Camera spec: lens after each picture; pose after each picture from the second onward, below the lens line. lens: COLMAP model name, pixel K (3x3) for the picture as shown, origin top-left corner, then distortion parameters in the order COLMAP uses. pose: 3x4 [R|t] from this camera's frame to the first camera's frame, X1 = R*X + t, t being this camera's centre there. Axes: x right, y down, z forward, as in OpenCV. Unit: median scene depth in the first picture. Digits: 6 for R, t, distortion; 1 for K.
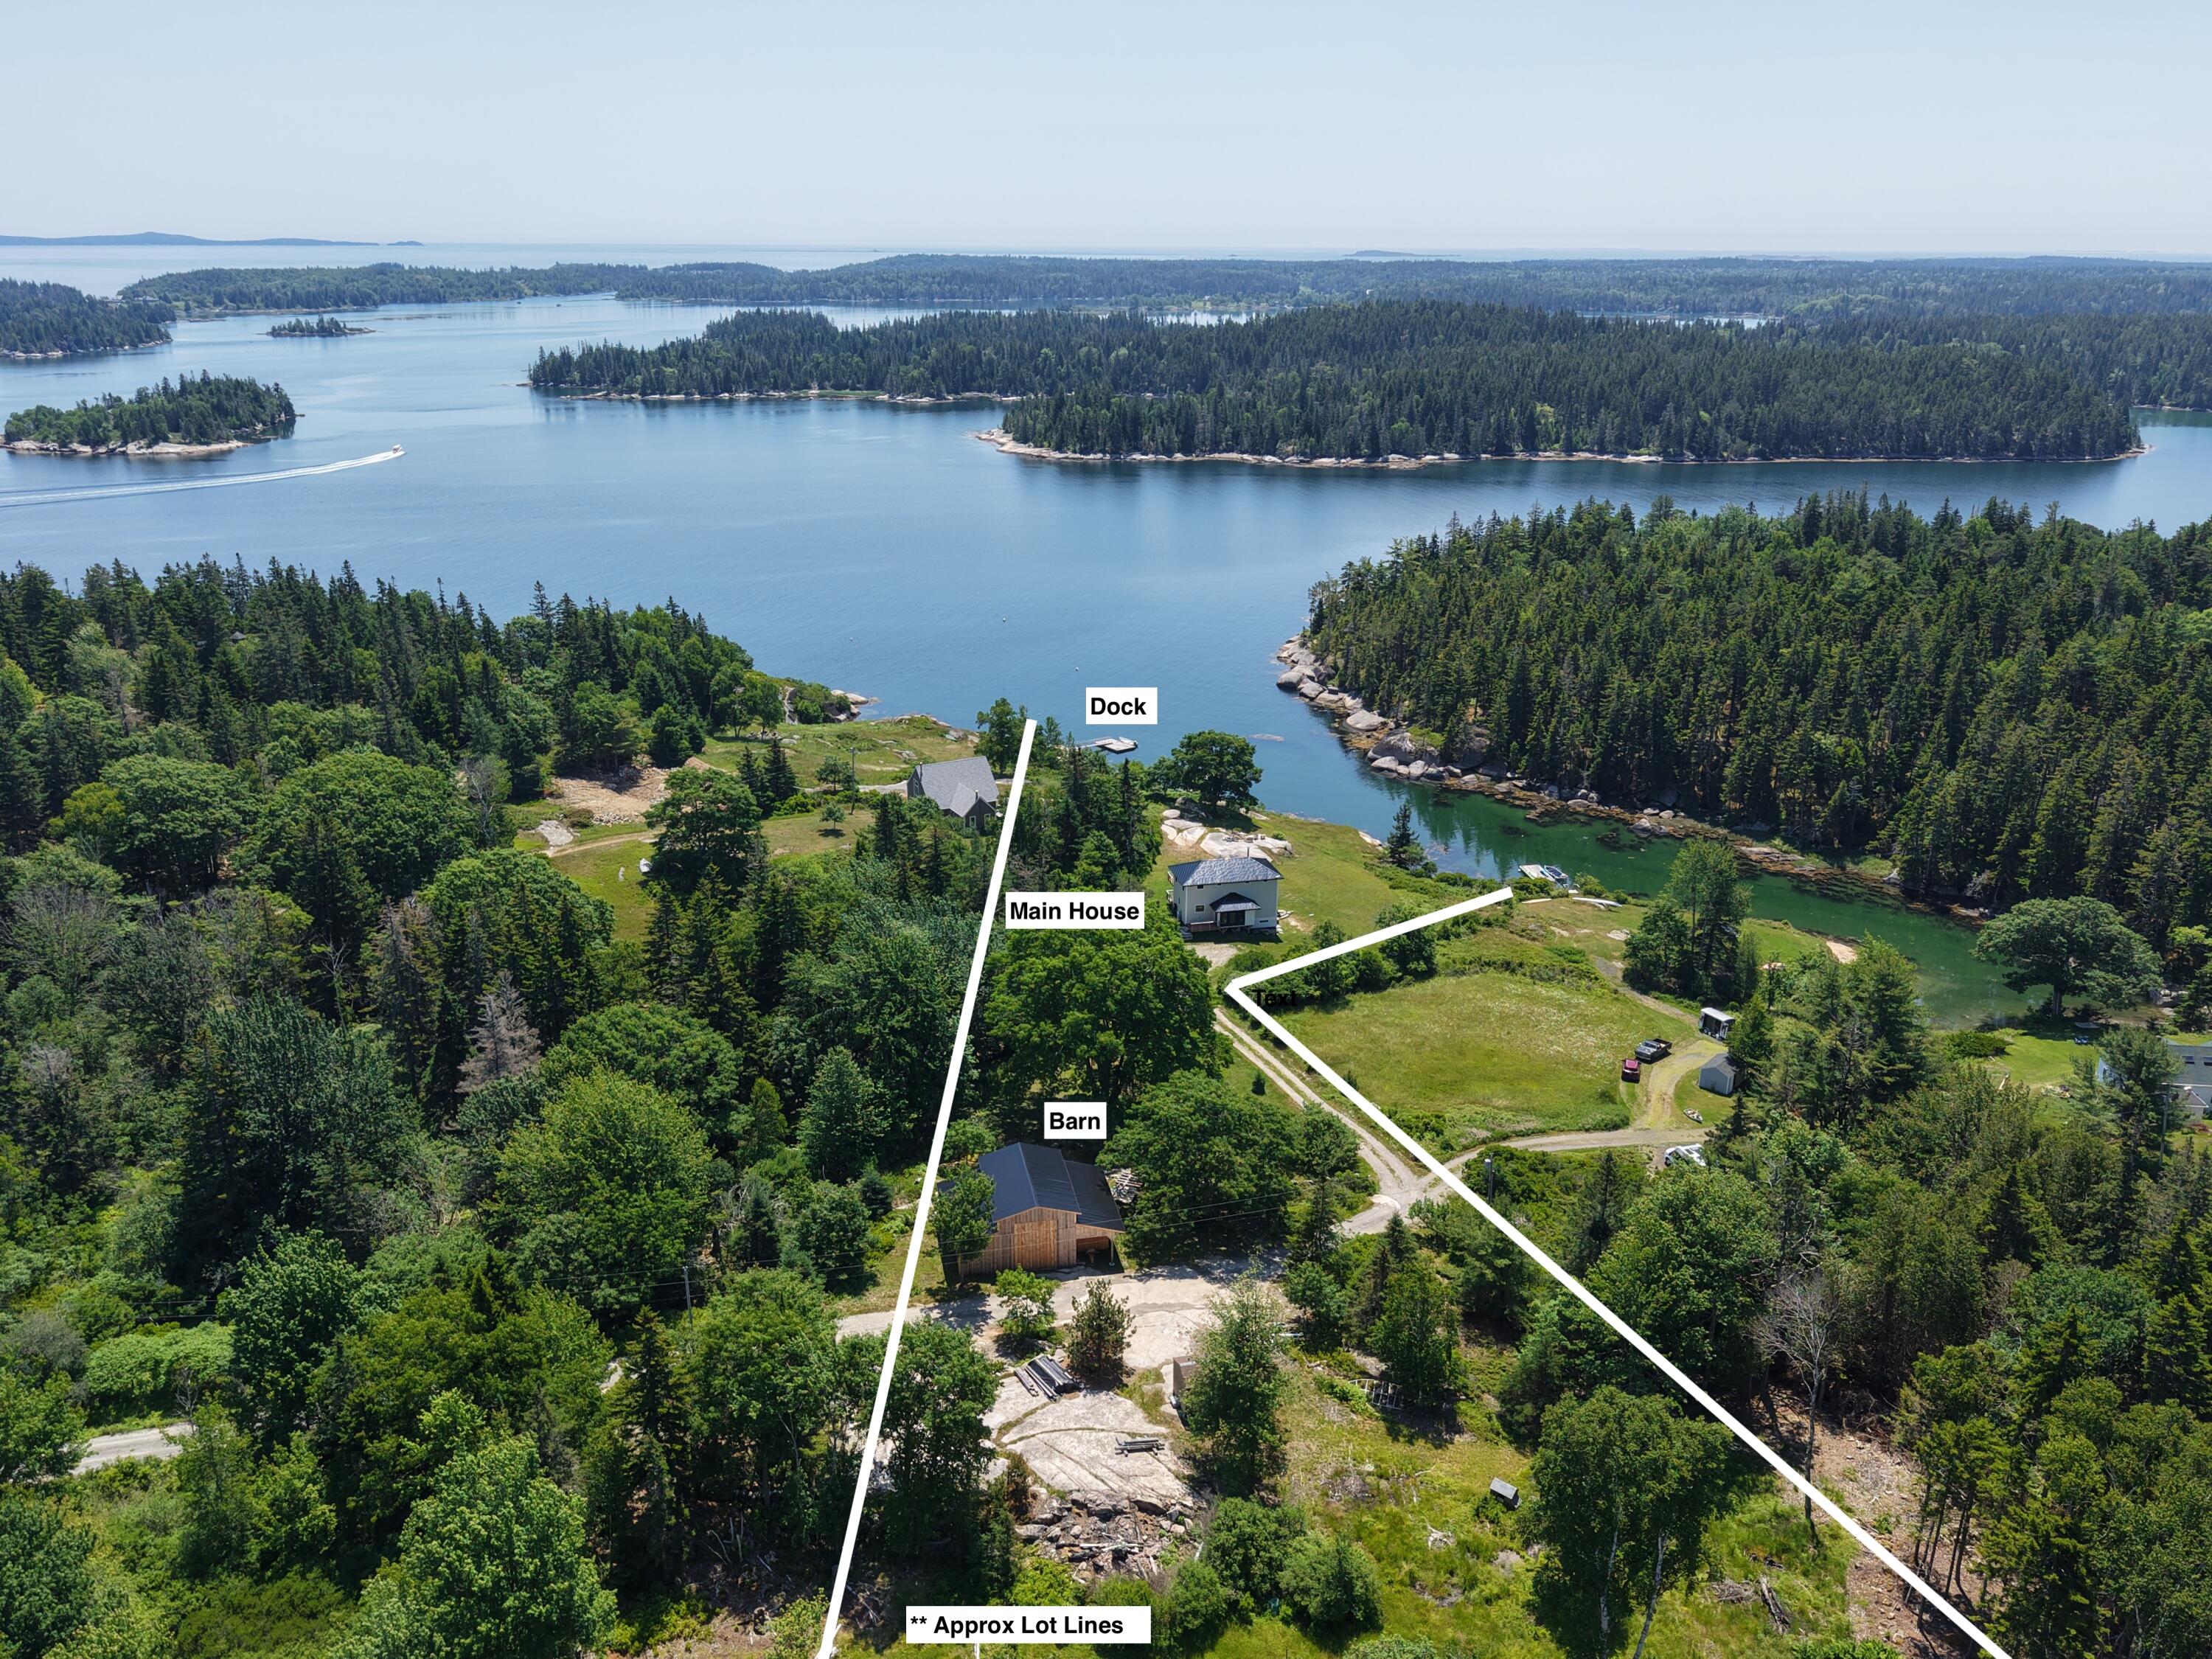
lens RADIAL K [[1476.3, 0, 1106.0], [0, 1476.3, 829.5], [0, 0, 1]] dist [0.048235, -0.062253]
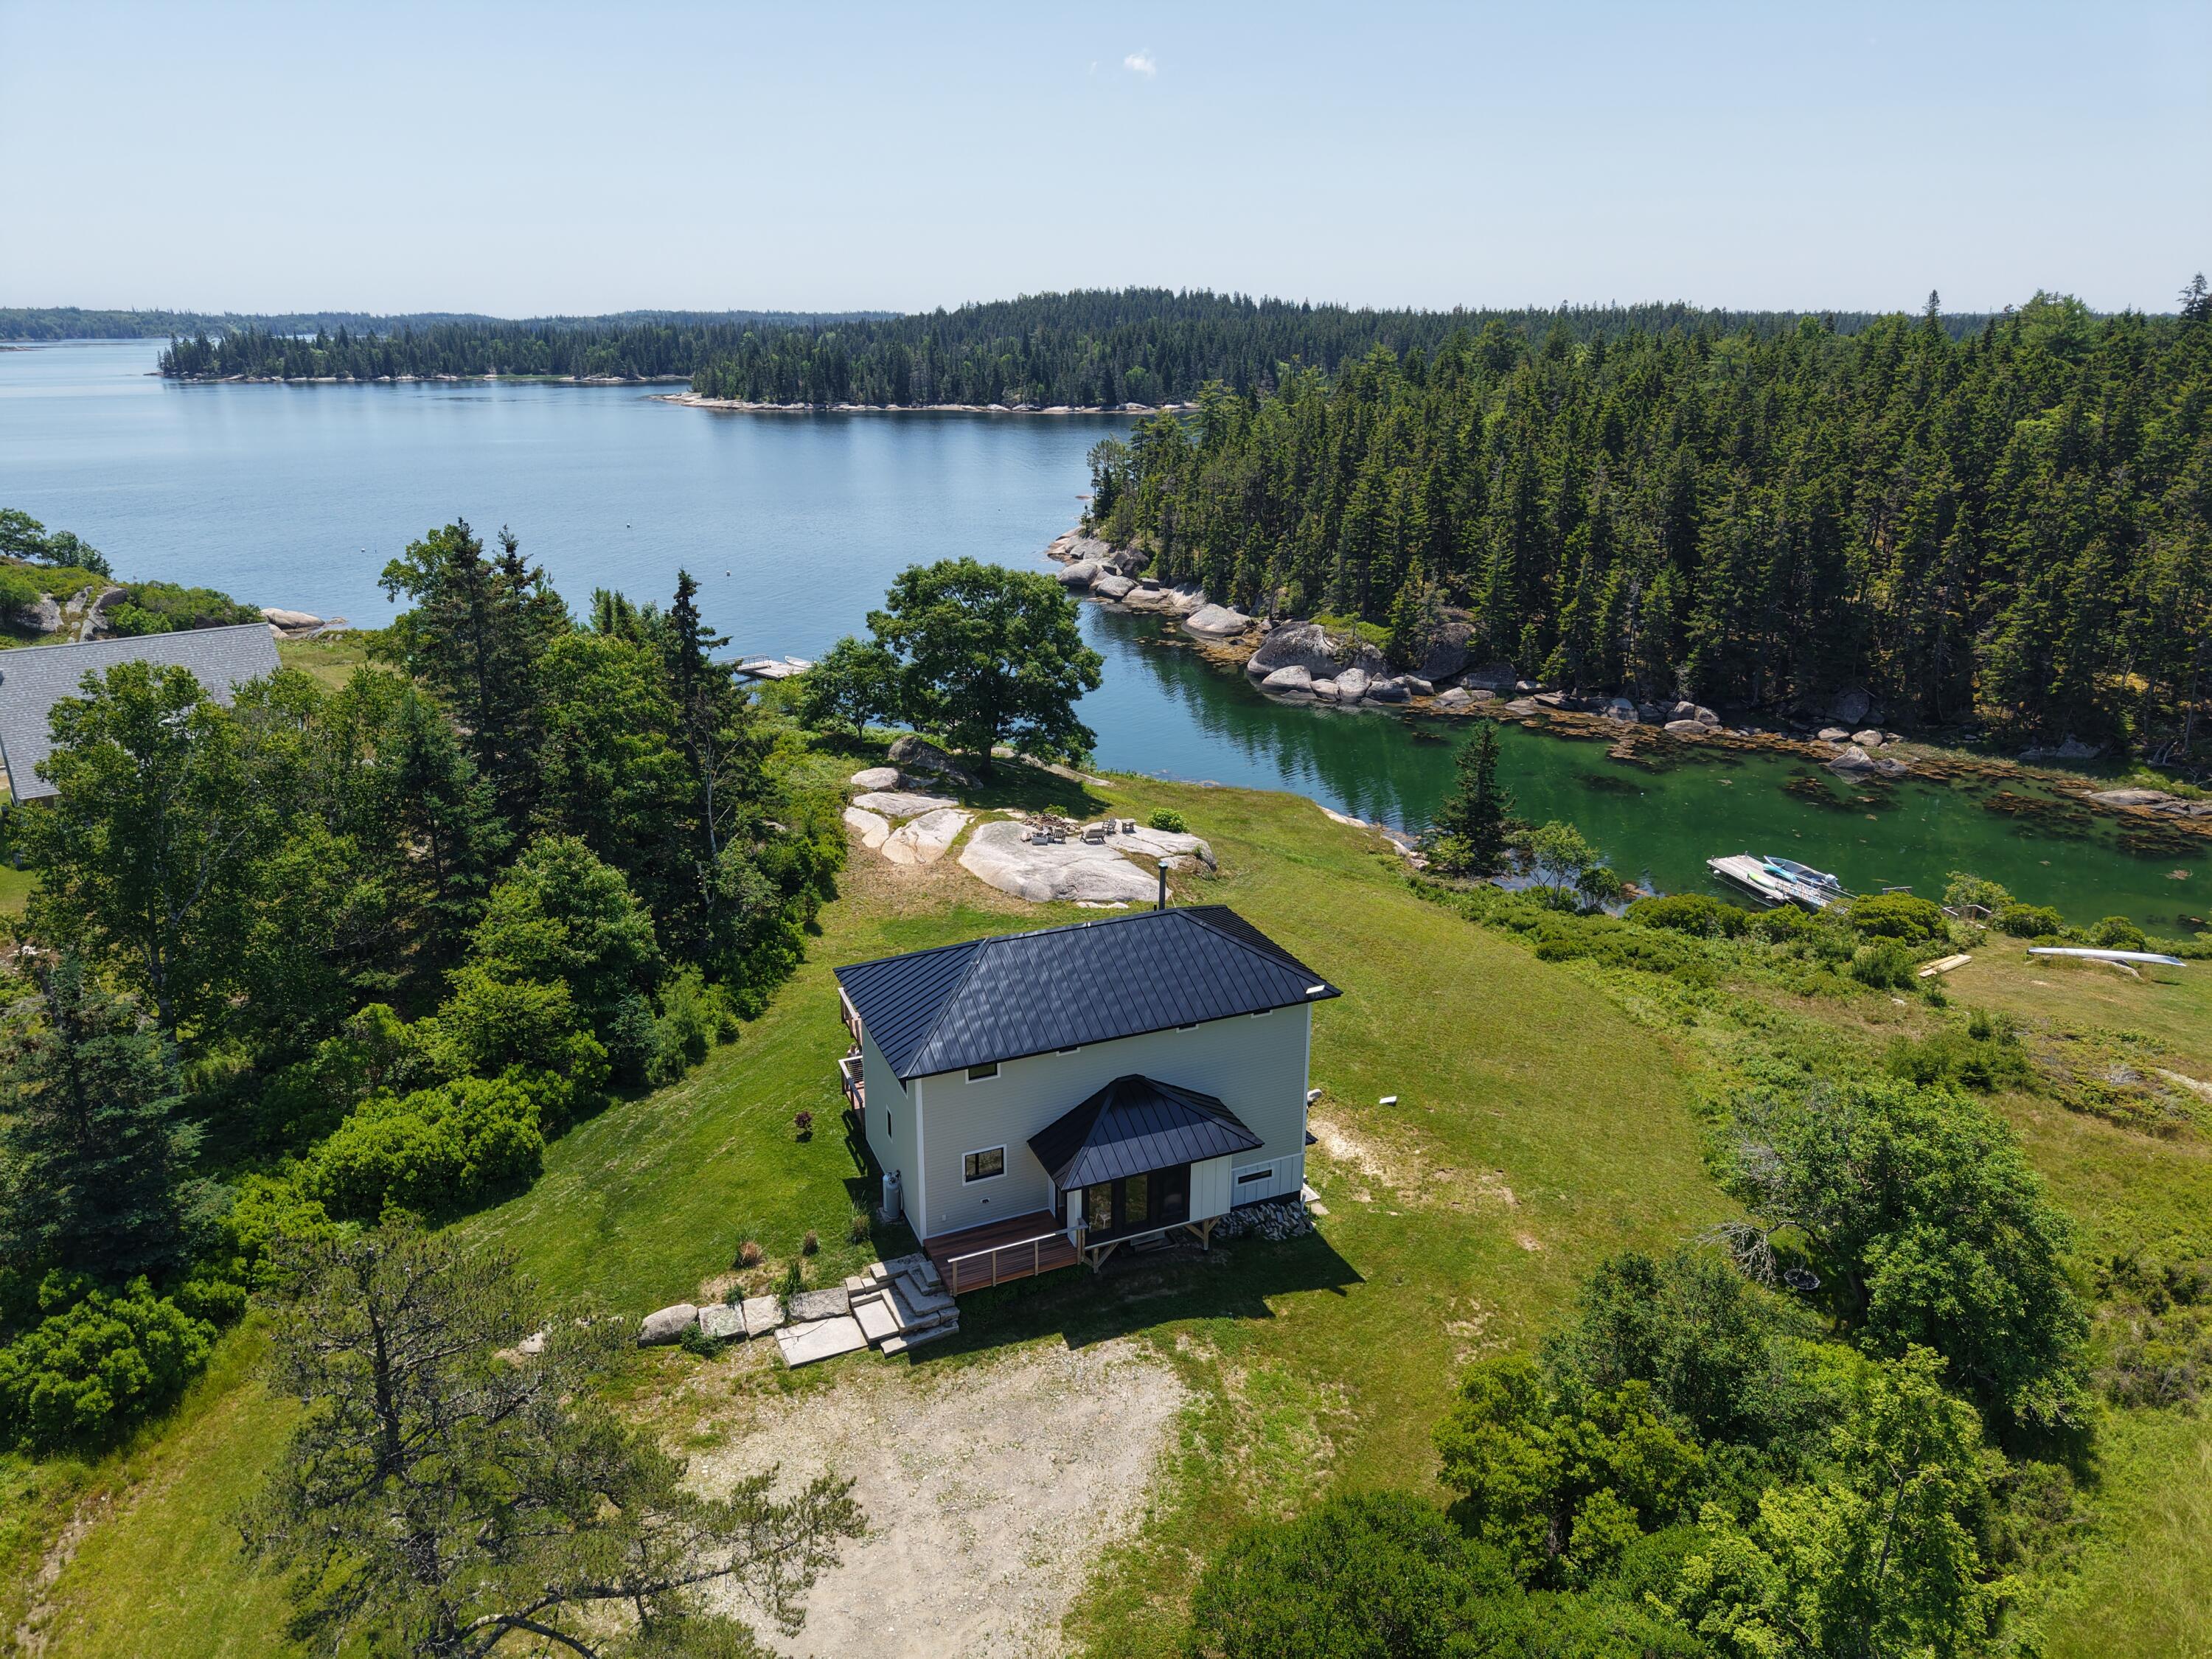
lens RADIAL K [[1476.3, 0, 1106.0], [0, 1476.3, 829.5], [0, 0, 1]] dist [0.048235, -0.062253]
pose [[0.983157, -0.057648, 0.173432, 0.025468], [0.057184, 0.998334, 0.007676, 0.001848], [-0.173586, 0.002371, 0.984816, 0.436277]]
